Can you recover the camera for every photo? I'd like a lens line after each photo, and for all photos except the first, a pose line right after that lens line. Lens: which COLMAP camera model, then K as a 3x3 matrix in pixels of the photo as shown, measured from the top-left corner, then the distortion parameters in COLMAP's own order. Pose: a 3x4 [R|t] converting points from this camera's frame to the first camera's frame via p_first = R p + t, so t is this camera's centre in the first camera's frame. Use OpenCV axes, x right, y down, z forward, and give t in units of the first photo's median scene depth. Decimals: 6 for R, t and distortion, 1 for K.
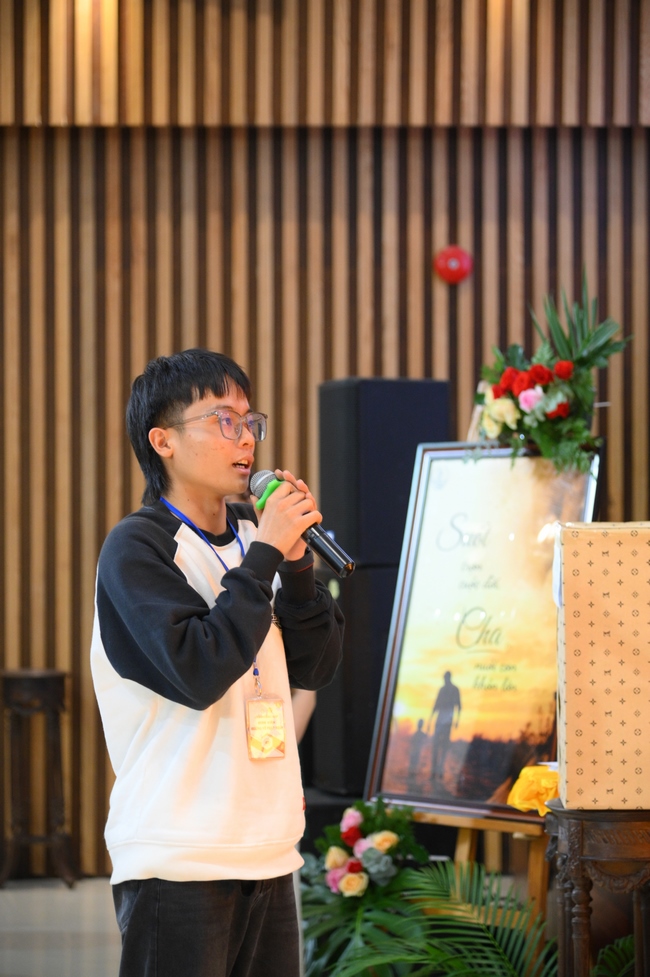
lens RADIAL K [[2781.9, 0, 325.1], [0, 2781.9, 488.2], [0, 0, 1]] dist [0.030974, 0.000000]
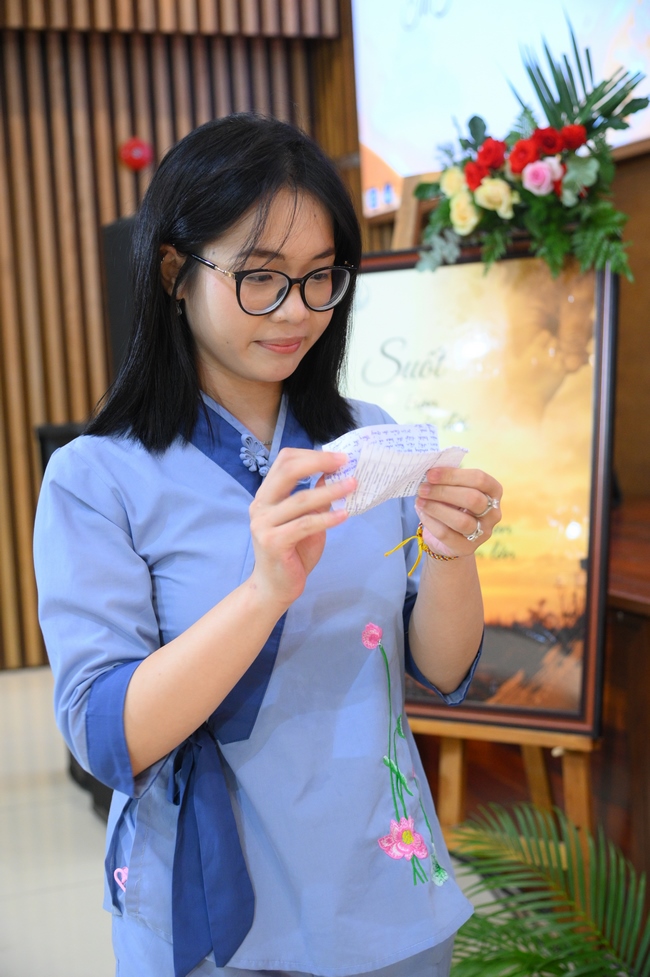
lens RADIAL K [[1378.0, 0, 325.6], [0, 1378.0, 491.1], [0, 0, 1]] dist [0.010144, 0.000000]
pose [[0.955754, -0.072240, 0.285160, -0.091399], [0.044755, 0.993802, 0.101756, 0.012044], [-0.290743, -0.084492, 0.953063, 0.645725]]
